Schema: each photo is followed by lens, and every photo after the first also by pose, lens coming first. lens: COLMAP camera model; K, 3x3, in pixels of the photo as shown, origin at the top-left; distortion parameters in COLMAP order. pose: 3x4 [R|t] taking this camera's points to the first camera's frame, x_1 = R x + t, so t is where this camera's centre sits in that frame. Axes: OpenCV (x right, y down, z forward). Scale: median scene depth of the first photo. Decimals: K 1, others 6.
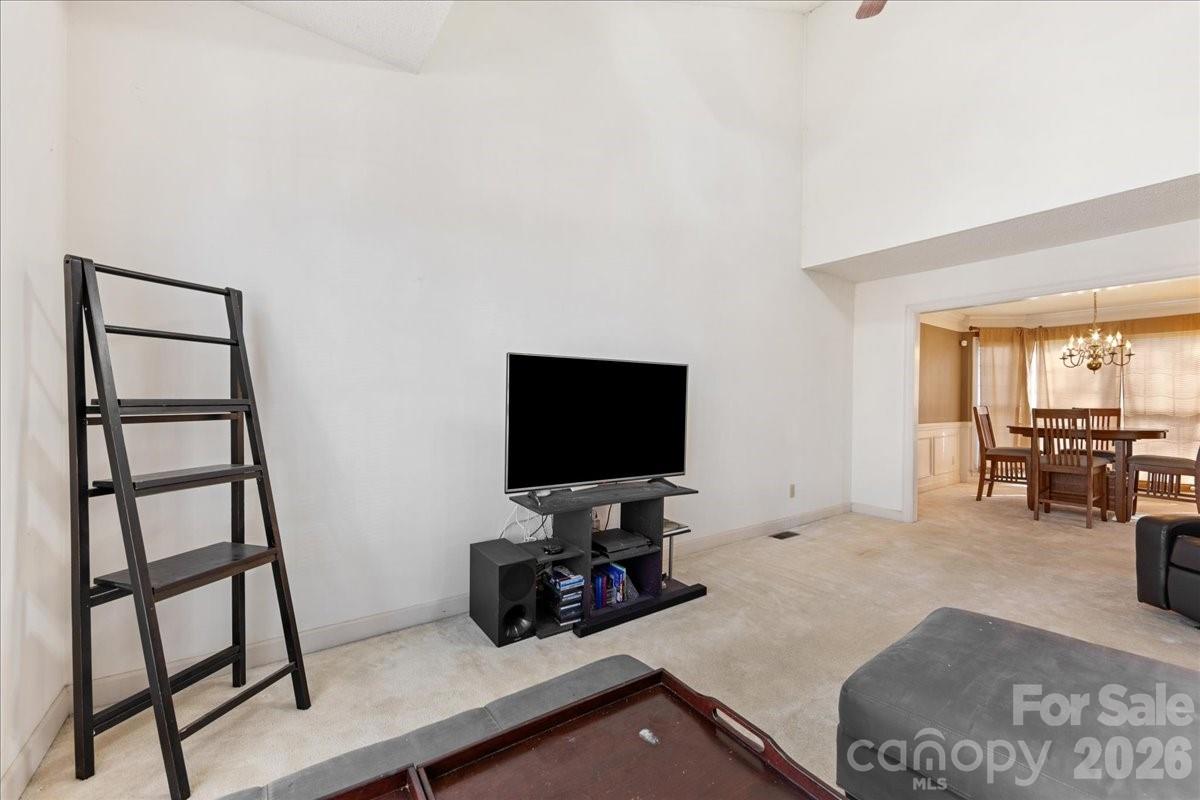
lens RADIAL K [[469.9, 0, 599.9], [0, 469.9, 407.9], [0, 0, 1]] dist [-0.002306, -0.000490]
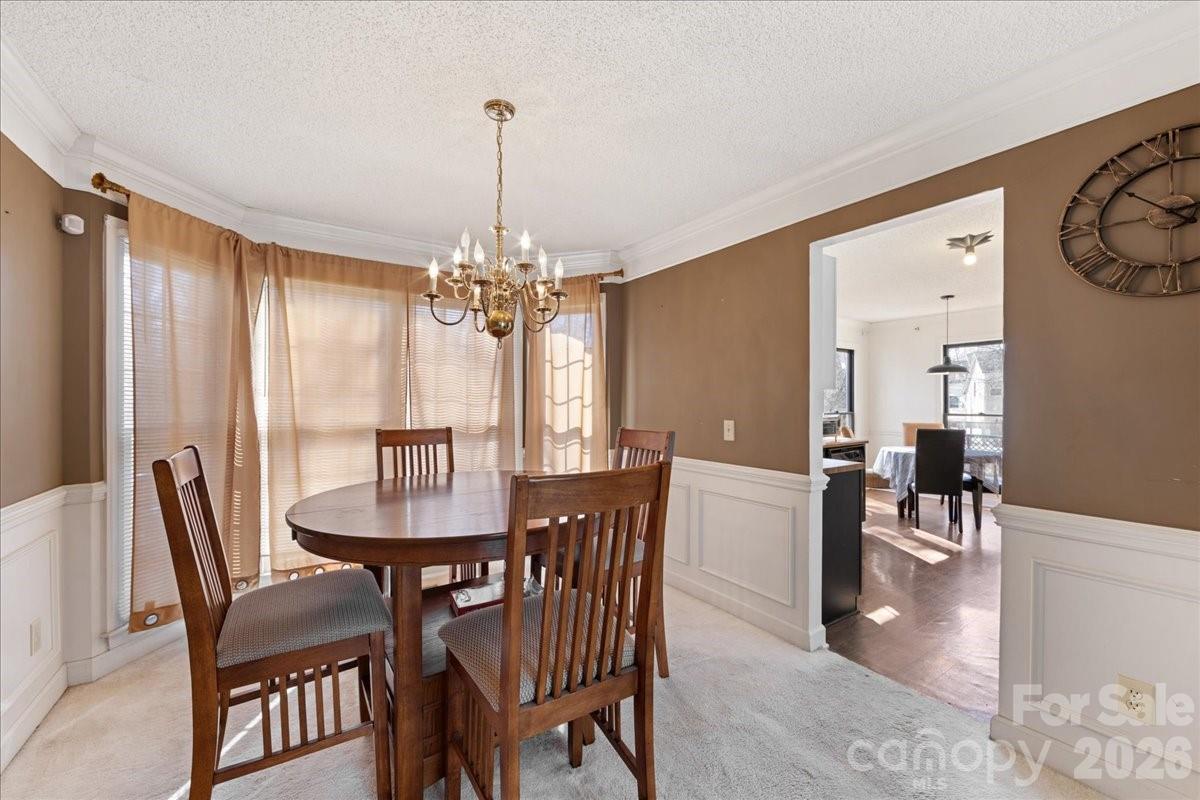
lens RADIAL K [[469.9, 0, 598.8], [0, 469.9, 400.6], [0, 0, 1]] dist [-0.002306, -0.000490]
pose [[0.046734, -0.004041, 0.998899, 0.696872], [0.010350, 0.999940, 0.003561, -0.031731], [-0.998854, 0.010172, 0.046773, 0.921892]]
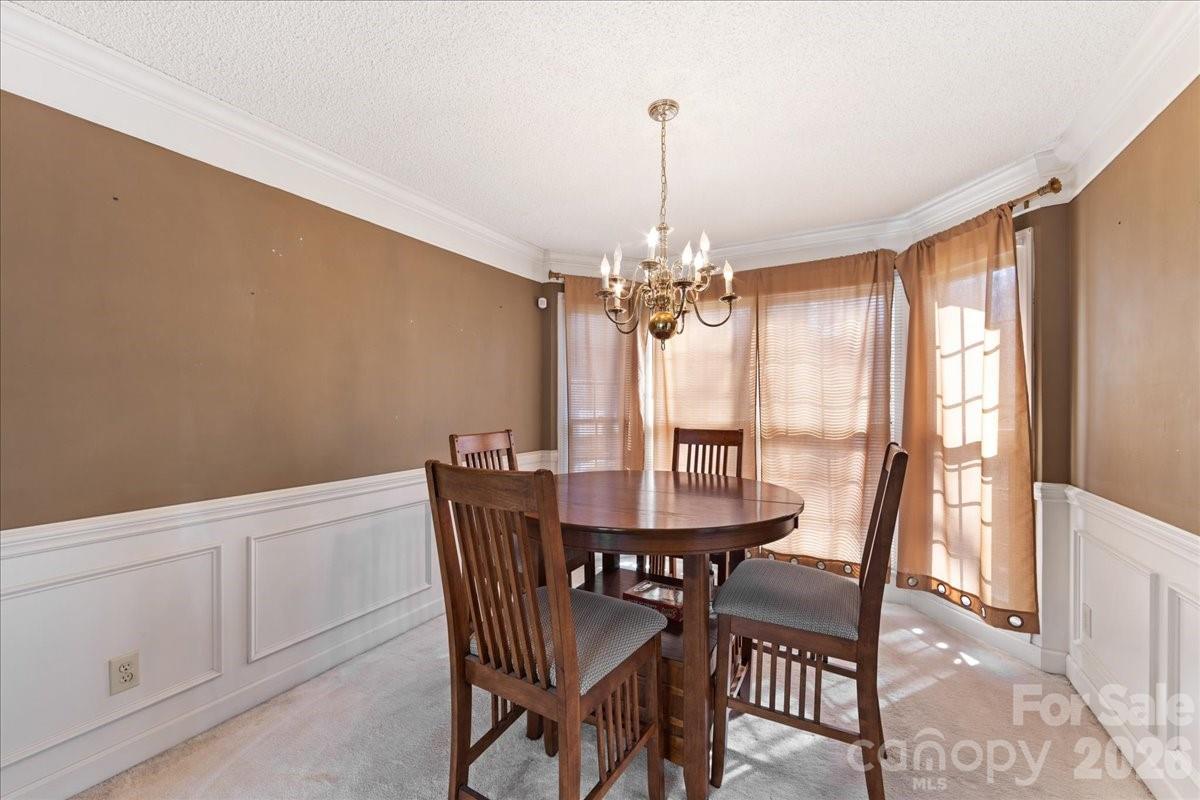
lens RADIAL K [[469.9, 0, 595.9], [0, 469.9, 402.5], [0, 0, 1]] dist [-0.002306, -0.000490]
pose [[0.914094, -0.005211, 0.405470, 0.871854], [0.009337, 0.999923, -0.008201, -0.028278], [-0.405396, 0.011282, 0.914072, 0.693224]]
